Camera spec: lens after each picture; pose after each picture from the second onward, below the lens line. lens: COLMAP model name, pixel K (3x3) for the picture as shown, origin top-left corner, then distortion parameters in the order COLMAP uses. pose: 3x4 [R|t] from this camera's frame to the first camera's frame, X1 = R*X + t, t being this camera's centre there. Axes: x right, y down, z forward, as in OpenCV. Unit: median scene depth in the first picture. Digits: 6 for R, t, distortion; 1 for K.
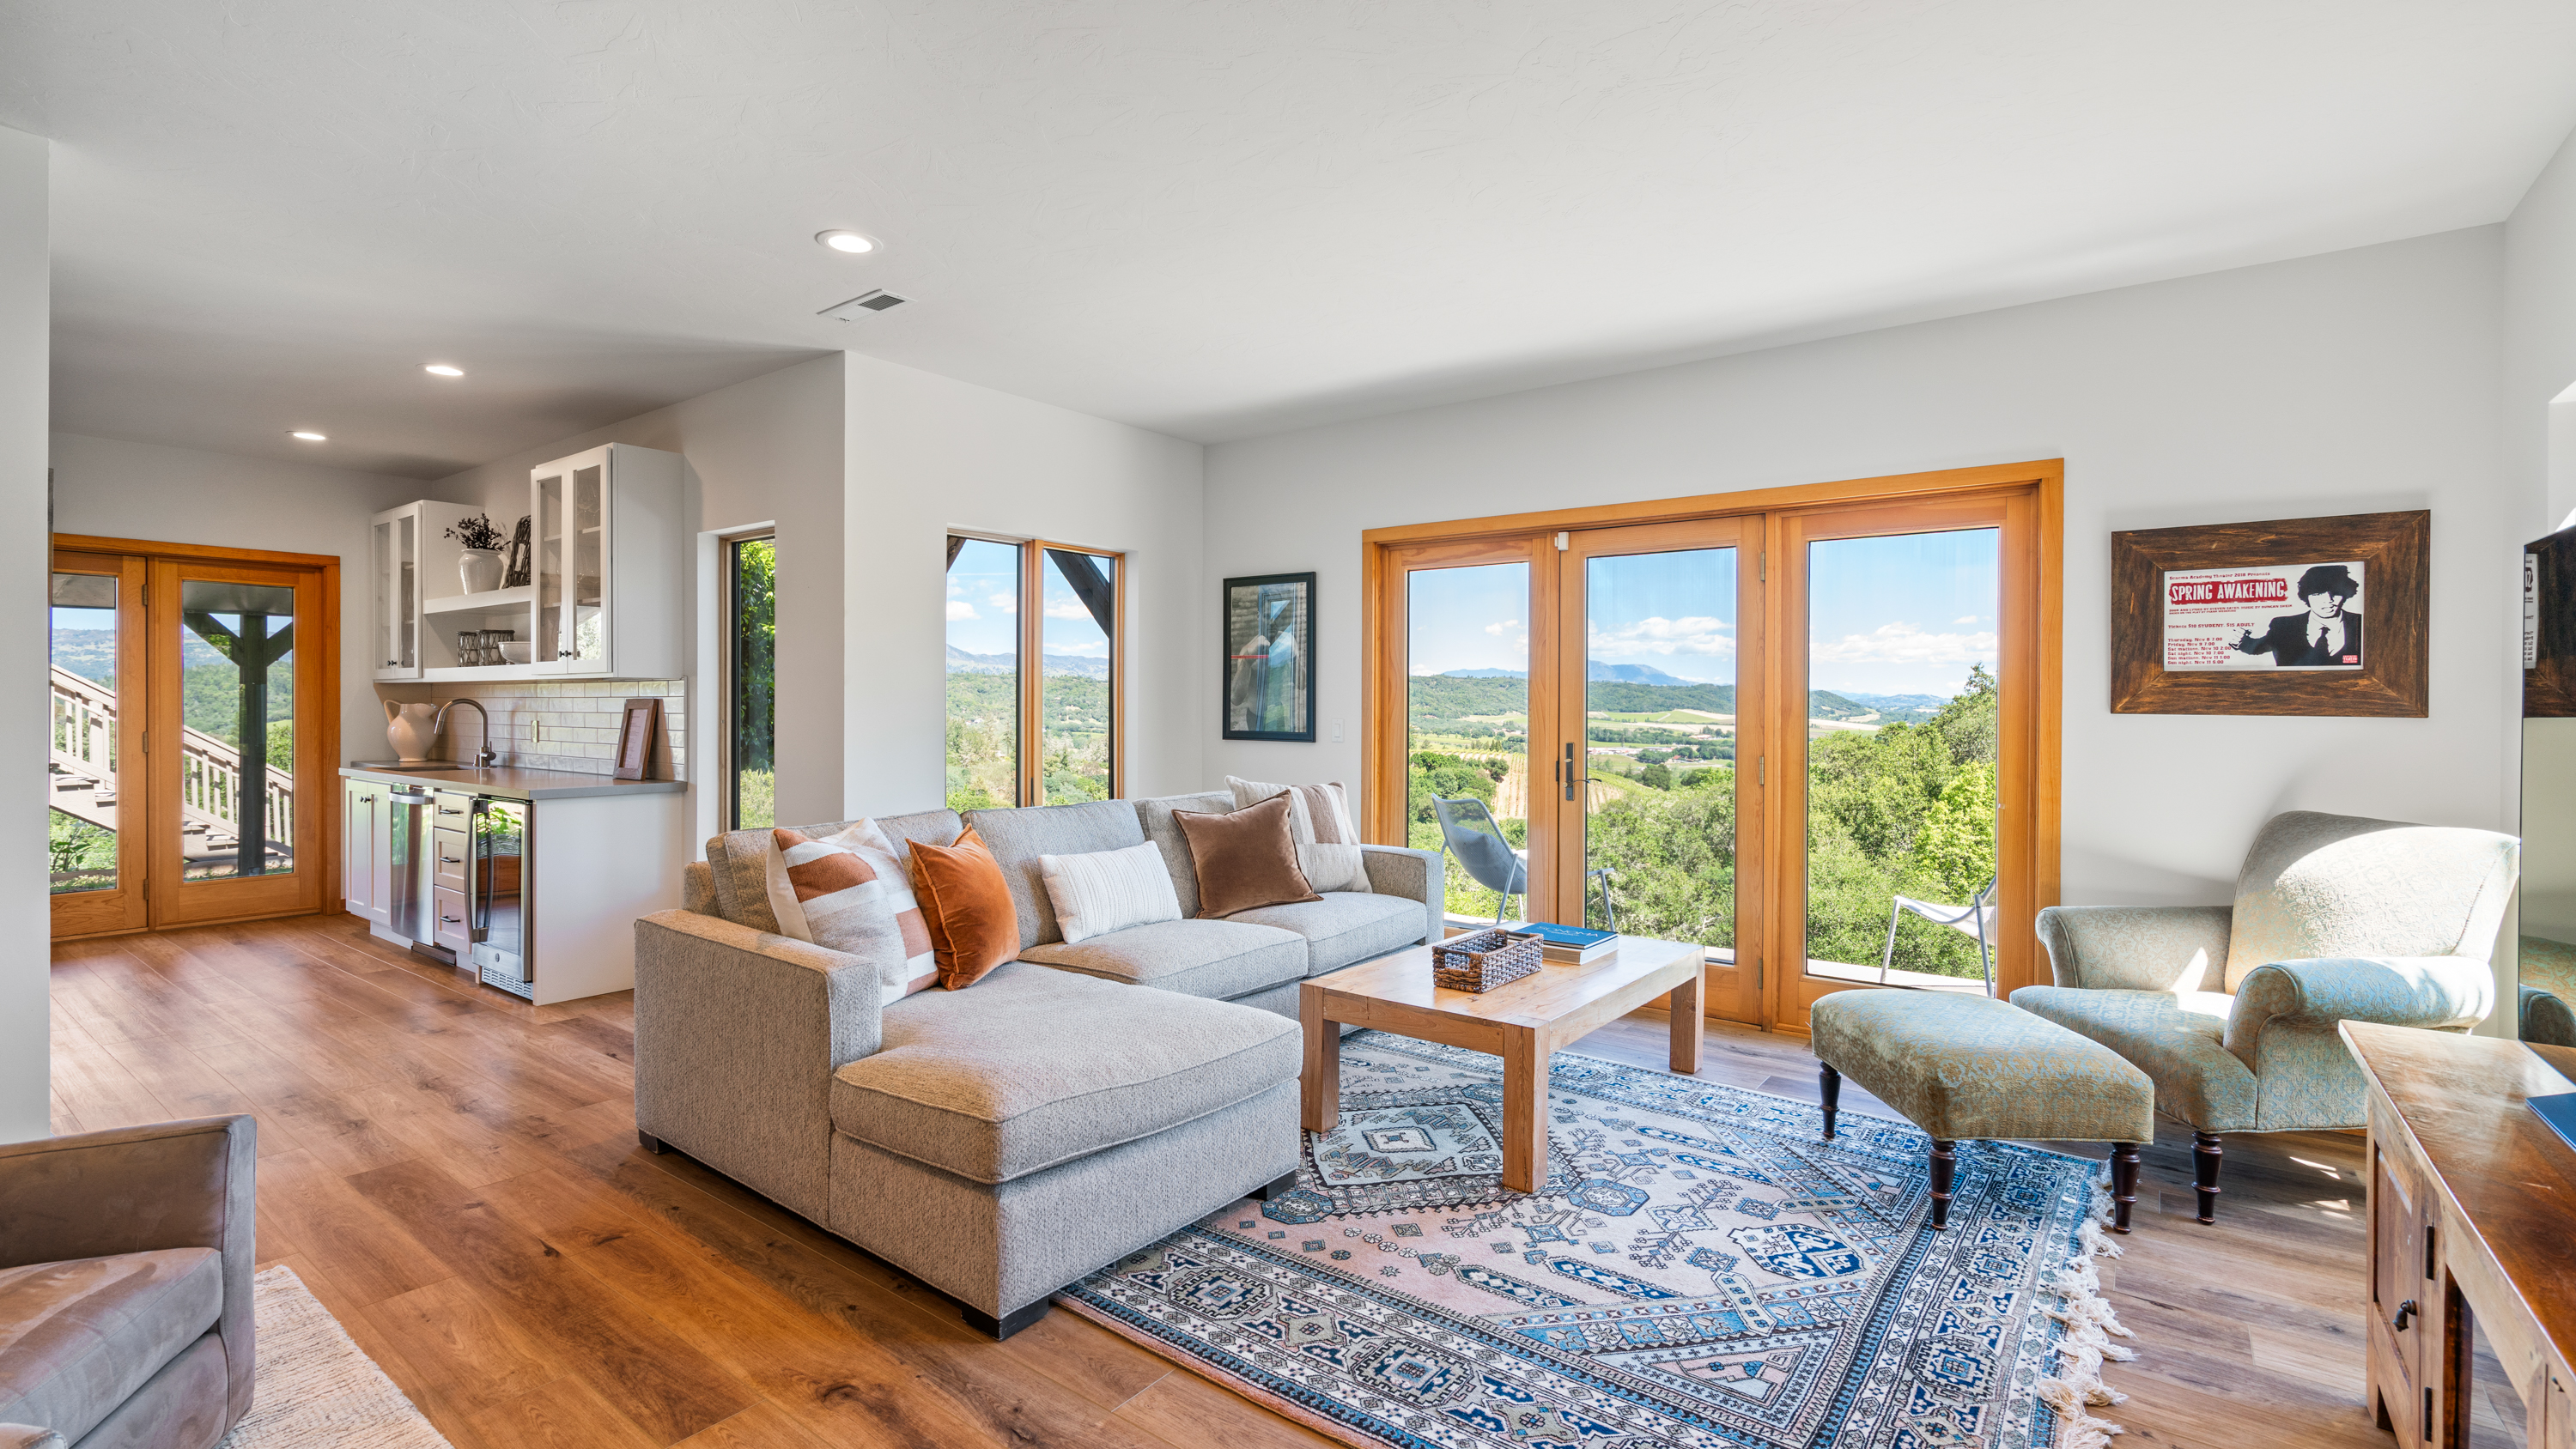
lens RADIAL K [[1159.7, 0, 1288.9], [0, 1159.7, 722.5], [0, 0, 1]] dist [0.000473, 0.001488]
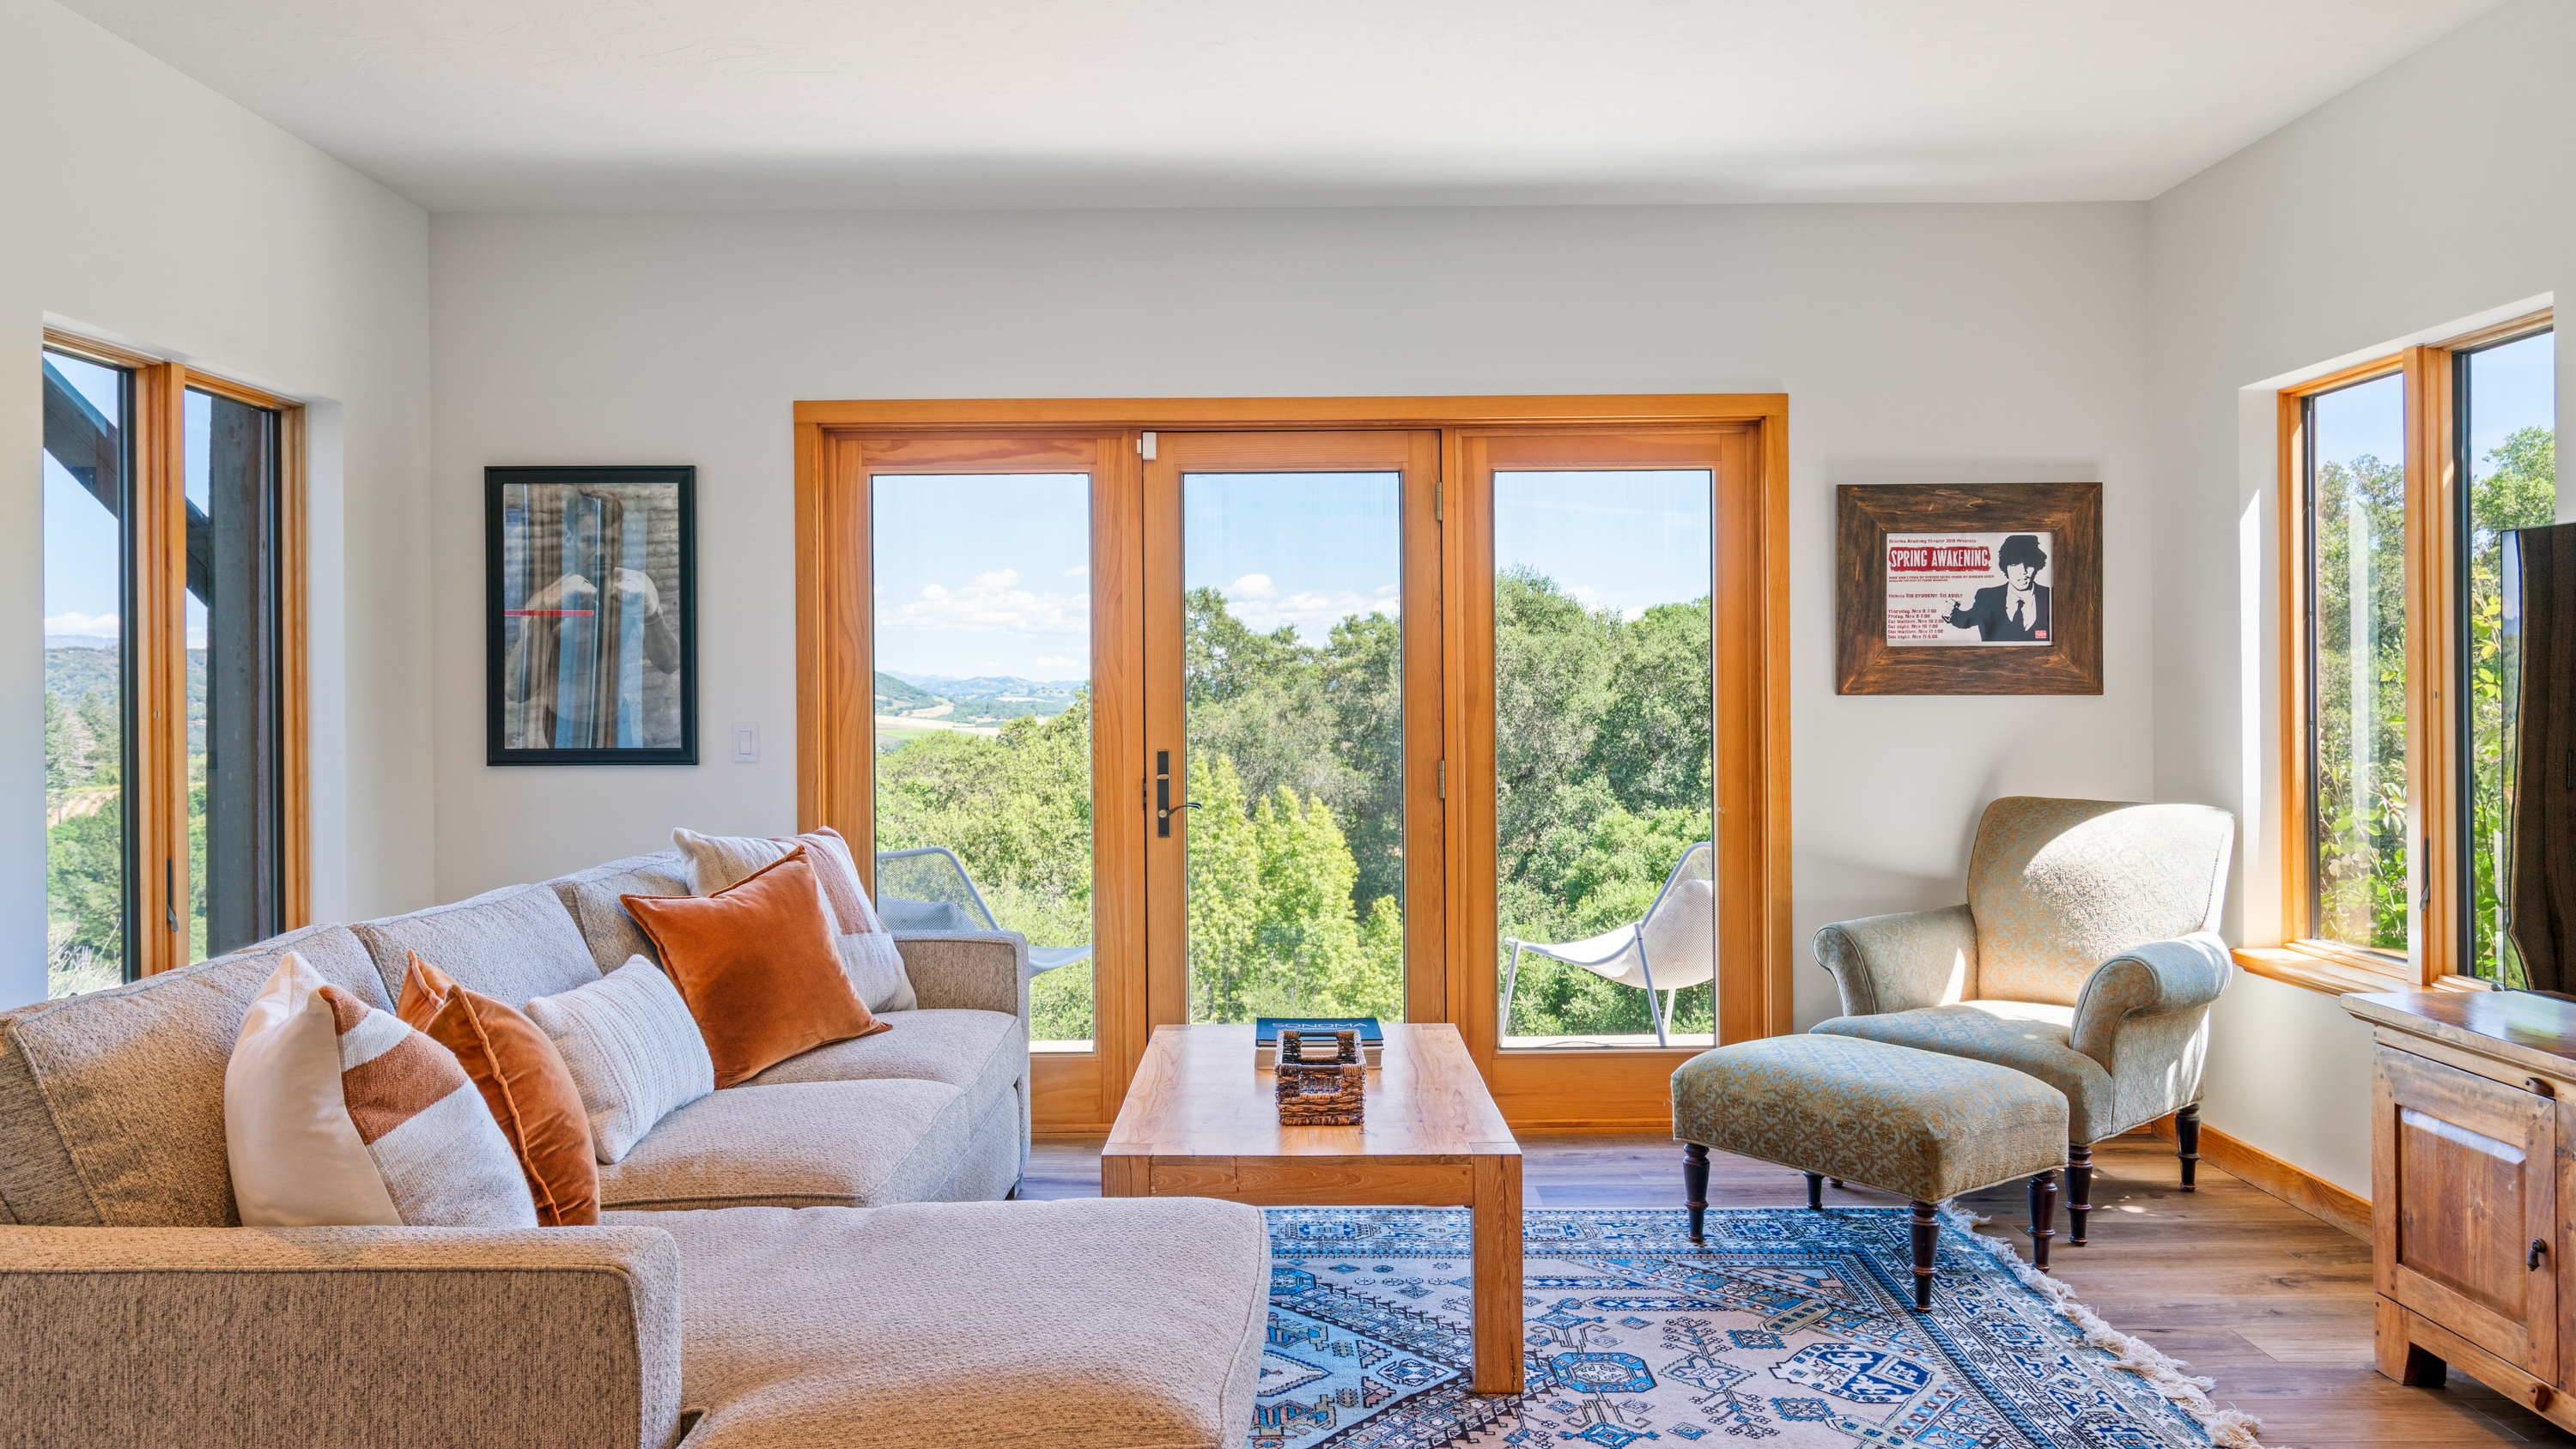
lens RADIAL K [[1837.0, 0, 1286.2], [0, 1837.0, 715.2], [0, 0, 1]] dist [0.019364, -0.005129]
pose [[0.794895, -0.018951, 0.606451, -0.480127], [0.021707, 0.999760, 0.002790, -0.005910], [-0.606359, 0.010946, 0.795116, 0.171459]]
